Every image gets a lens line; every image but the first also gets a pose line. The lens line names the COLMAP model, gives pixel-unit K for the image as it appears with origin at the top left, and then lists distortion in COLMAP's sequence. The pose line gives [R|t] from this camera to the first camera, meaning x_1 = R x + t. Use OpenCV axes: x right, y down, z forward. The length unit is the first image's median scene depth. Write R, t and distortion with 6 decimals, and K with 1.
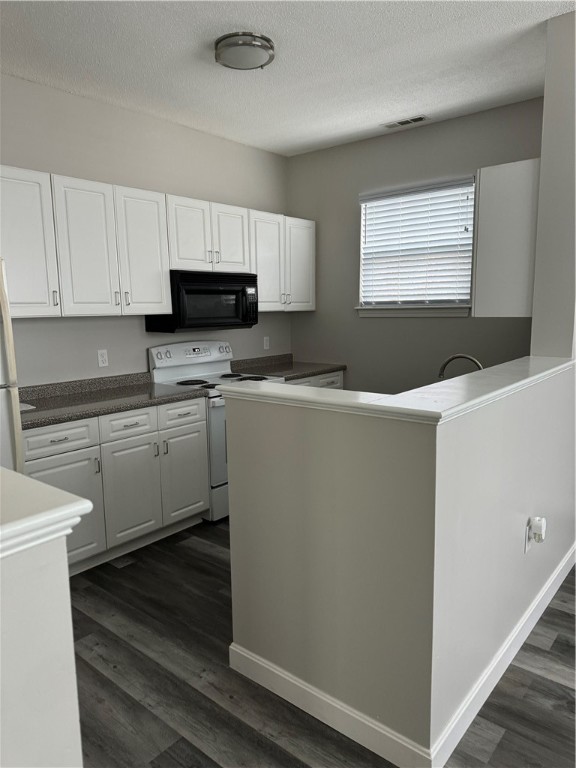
lens RADIAL K [[534.2, 0, 290.5], [0, 534.2, 394.3], [0, 0, 1]] dist [0.031448, -0.057449]
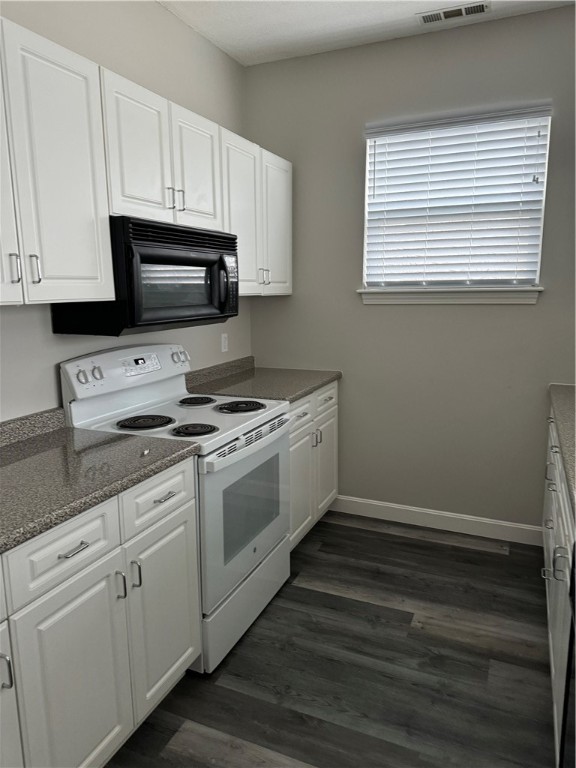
lens RADIAL K [[537.1, 0, 288.0], [0, 537.1, 384.0], [0, 0, 1]] dist [0.035146, -0.052519]
pose [[0.960125, -0.043025, 0.276242, -0.185810], [0.039903, 0.999060, 0.016916, -0.062714], [-0.276710, -0.005219, 0.960939, 0.394340]]
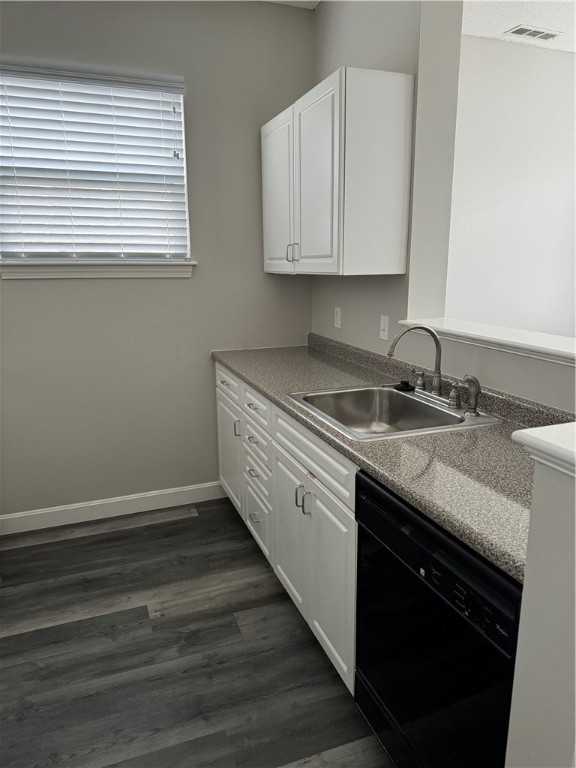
lens RADIAL K [[537.1, 0, 288.0], [0, 537.1, 384.0], [0, 0, 1]] dist [0.035146, -0.052519]
pose [[0.477130, -0.182888, 0.859592, -0.275150], [0.137286, 0.981610, 0.132646, -0.077742], [-0.868044, 0.054721, 0.493463, 0.508865]]
